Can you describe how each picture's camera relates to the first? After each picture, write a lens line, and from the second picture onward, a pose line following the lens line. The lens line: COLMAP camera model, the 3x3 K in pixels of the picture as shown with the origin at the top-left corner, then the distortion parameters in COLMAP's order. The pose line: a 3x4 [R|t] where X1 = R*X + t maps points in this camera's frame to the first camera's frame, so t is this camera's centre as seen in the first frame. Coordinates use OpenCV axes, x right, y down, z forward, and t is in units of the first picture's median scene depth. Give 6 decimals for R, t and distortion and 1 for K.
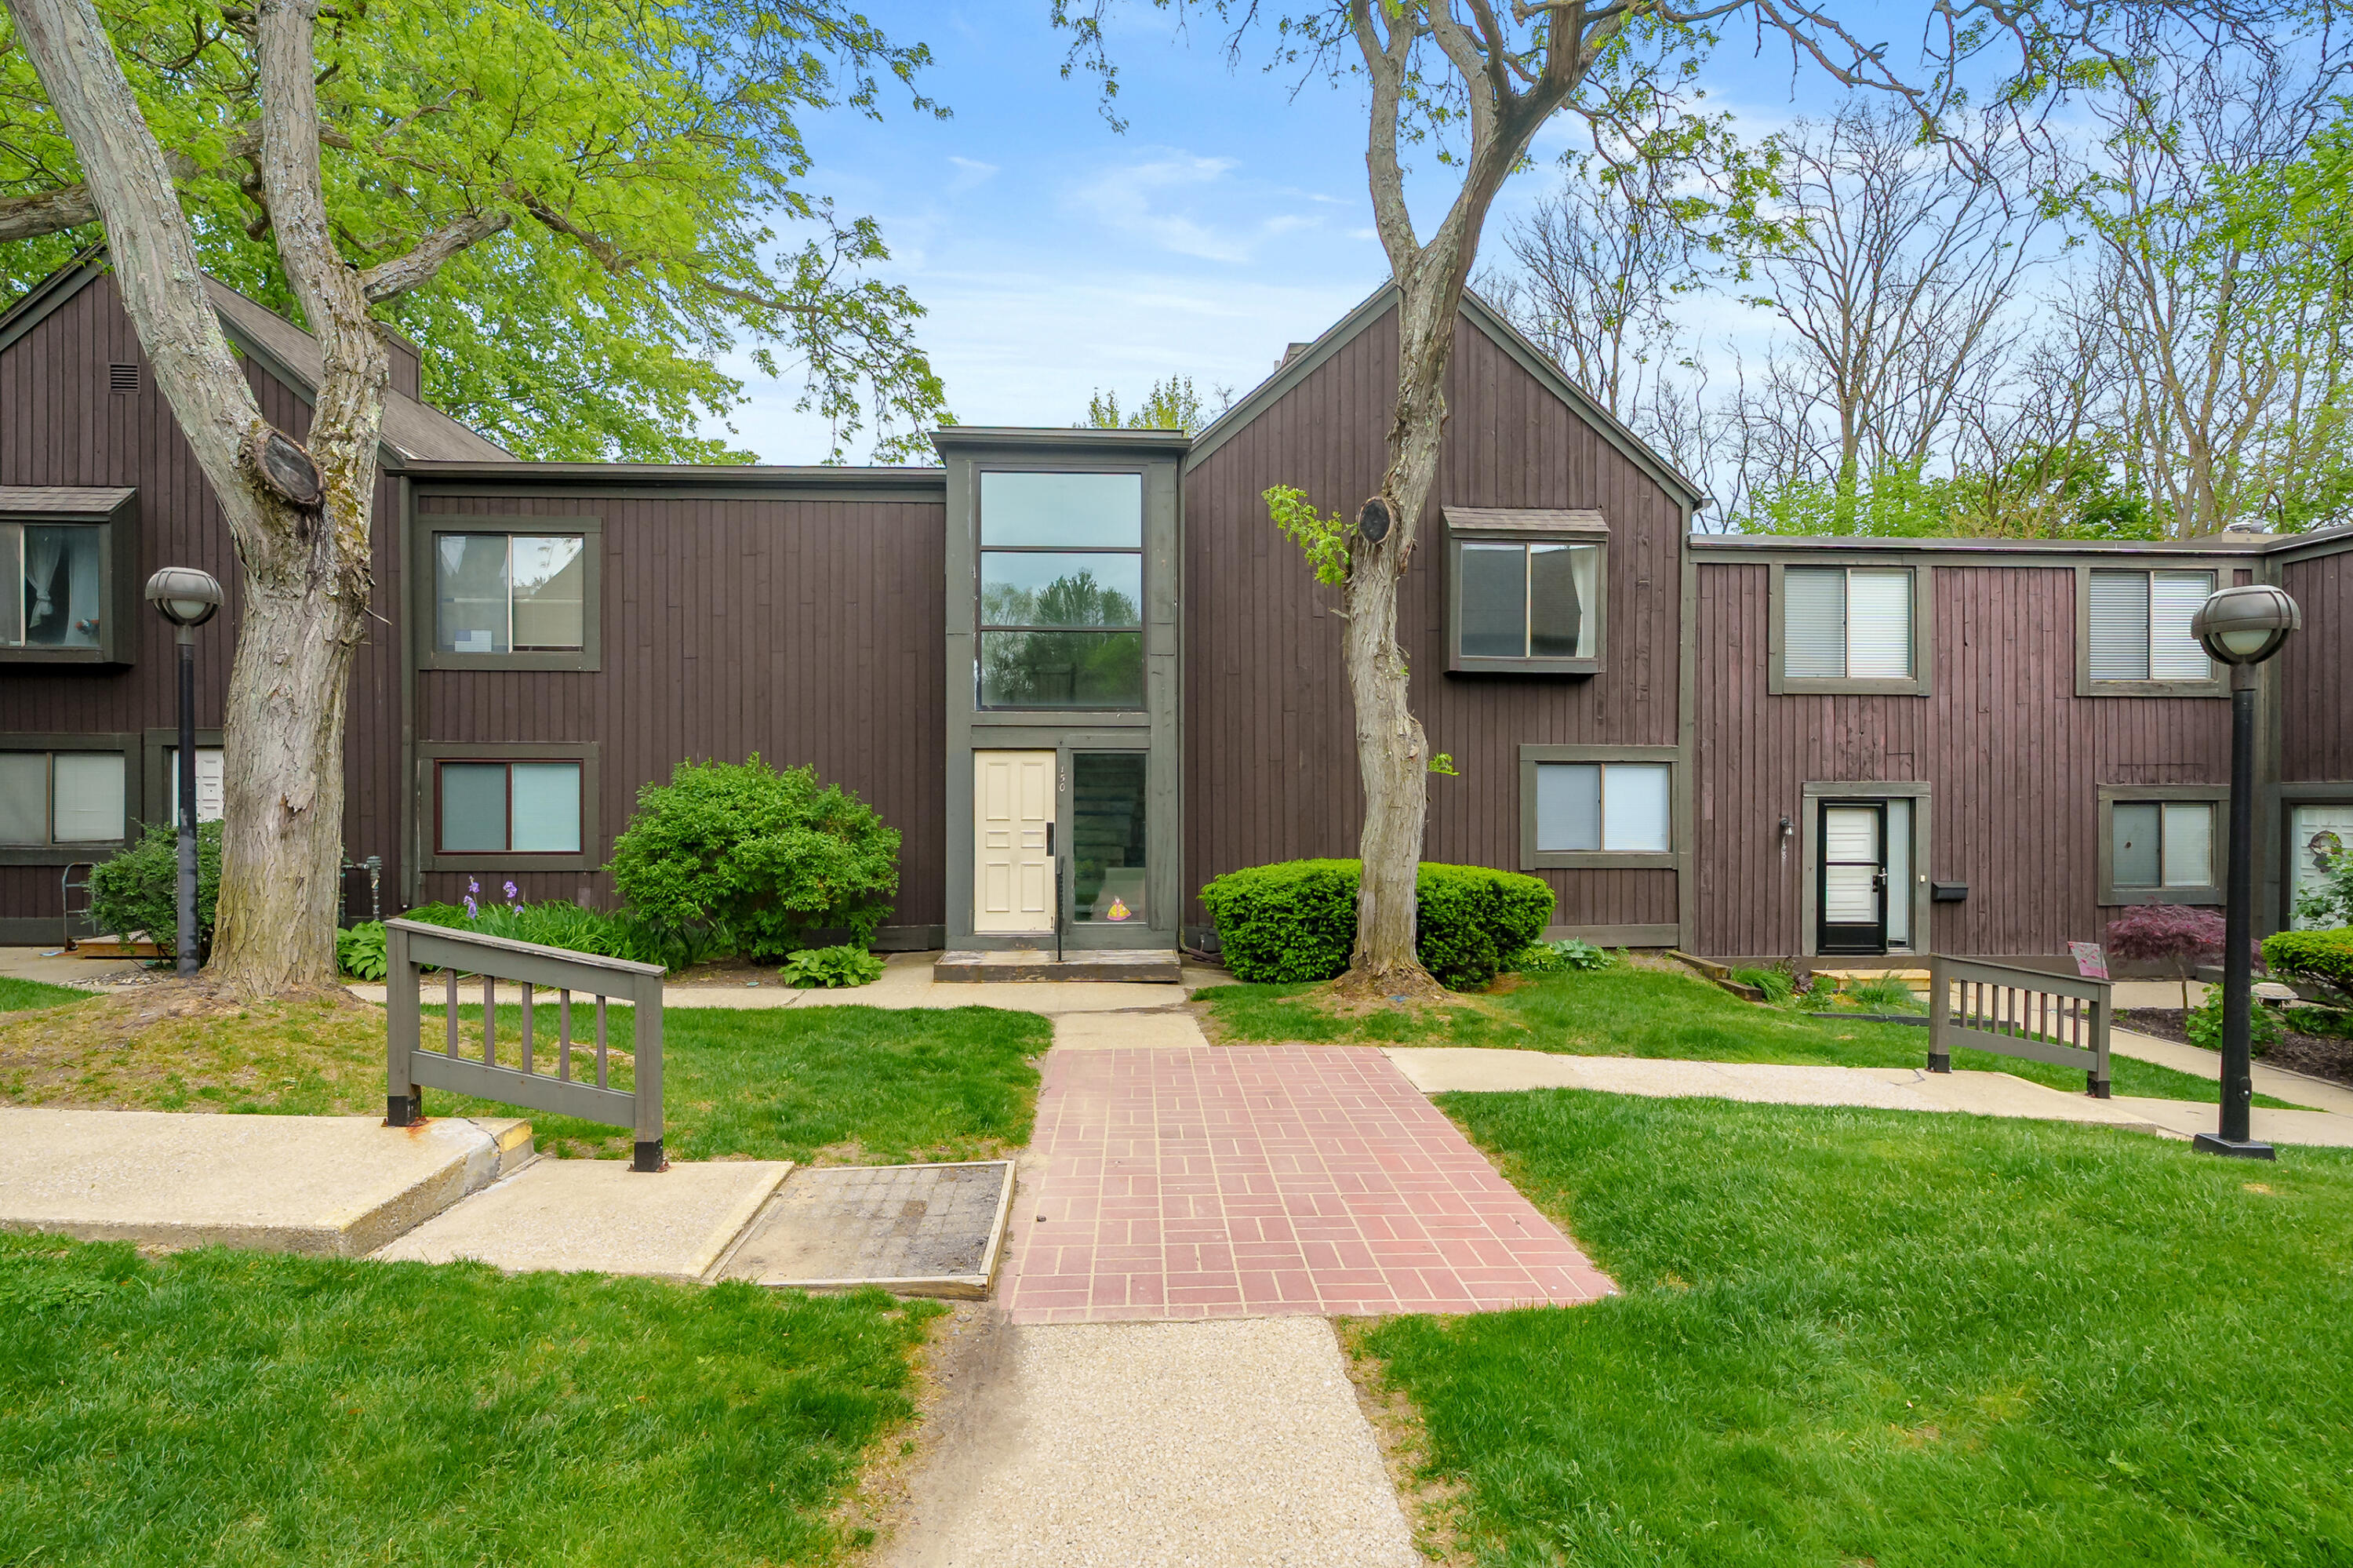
lens RADIAL K [[1071.2, 0, 1157.4], [0, 1071.2, 800.2], [0, 0, 1]] dist [0.001112, 0.001119]
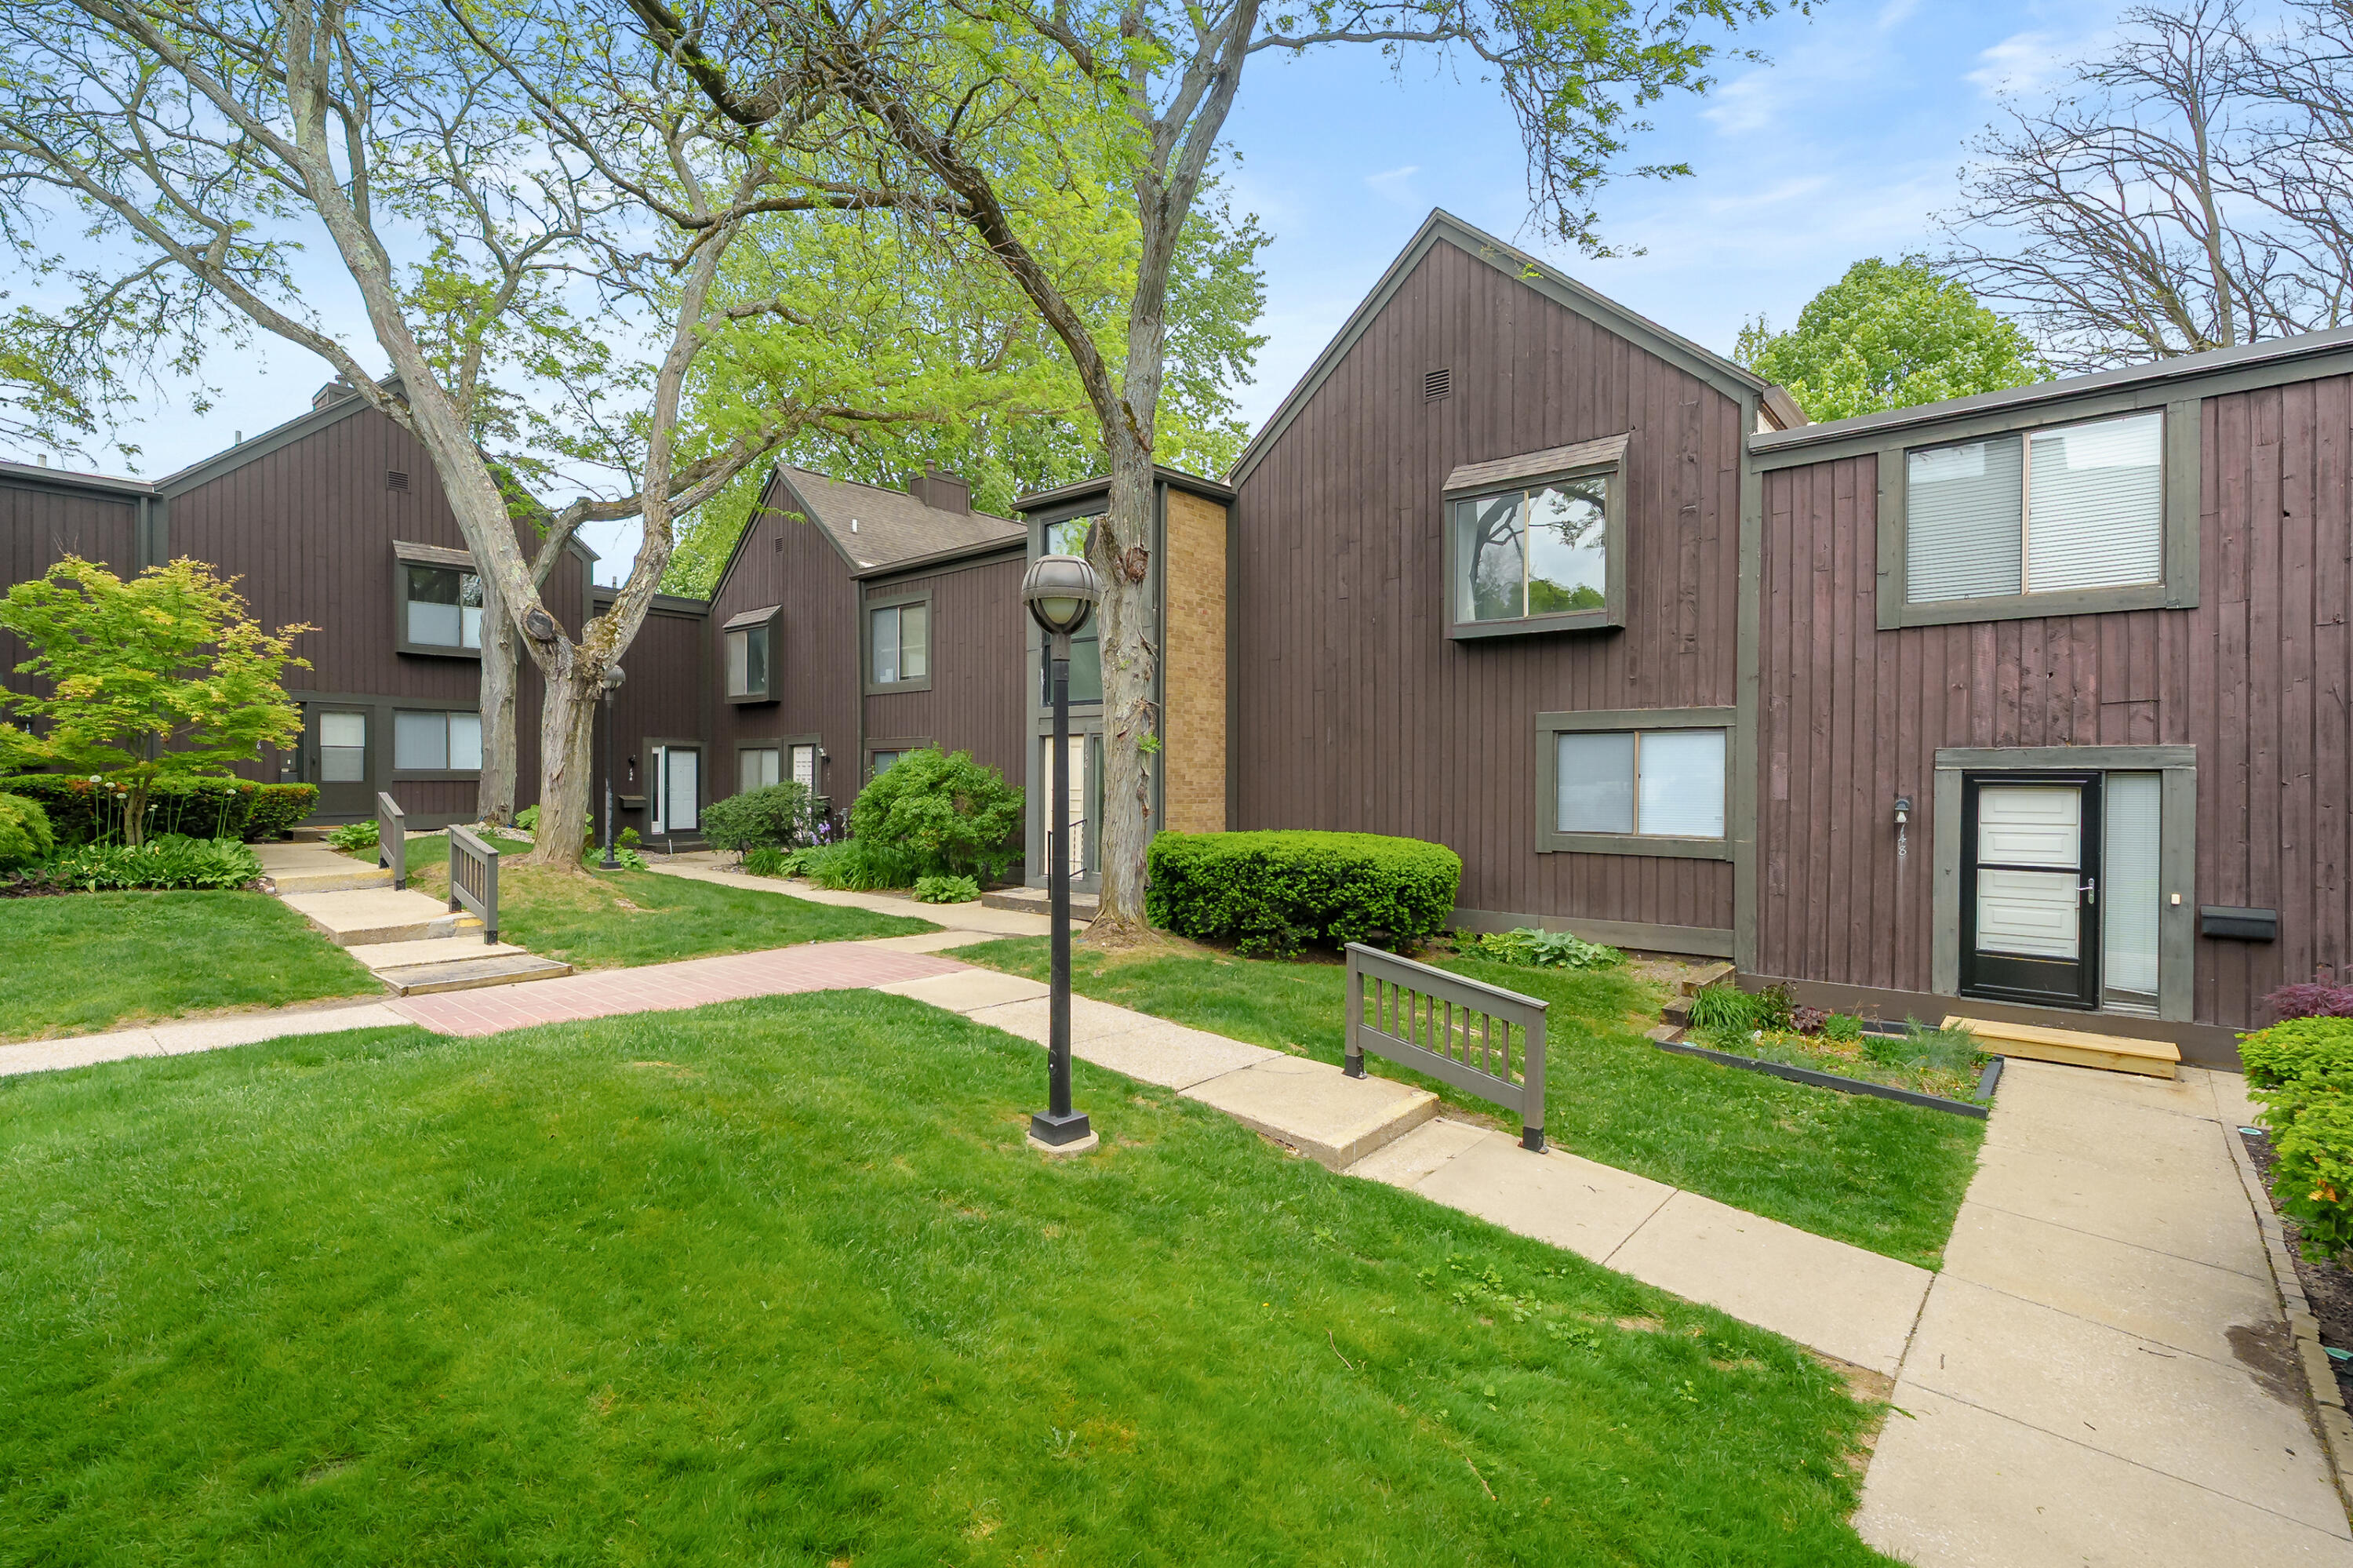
lens RADIAL K [[1071.2, 0, 1155.8], [0, 1071.2, 772.1], [0, 0, 1]] dist [0.001112, 0.001119]
pose [[0.715641, -0.003943, -0.698457, 0.731473], [-0.009199, 0.999844, -0.015069, 0.014074], [0.698408, 0.017209, 0.715493, 0.133719]]
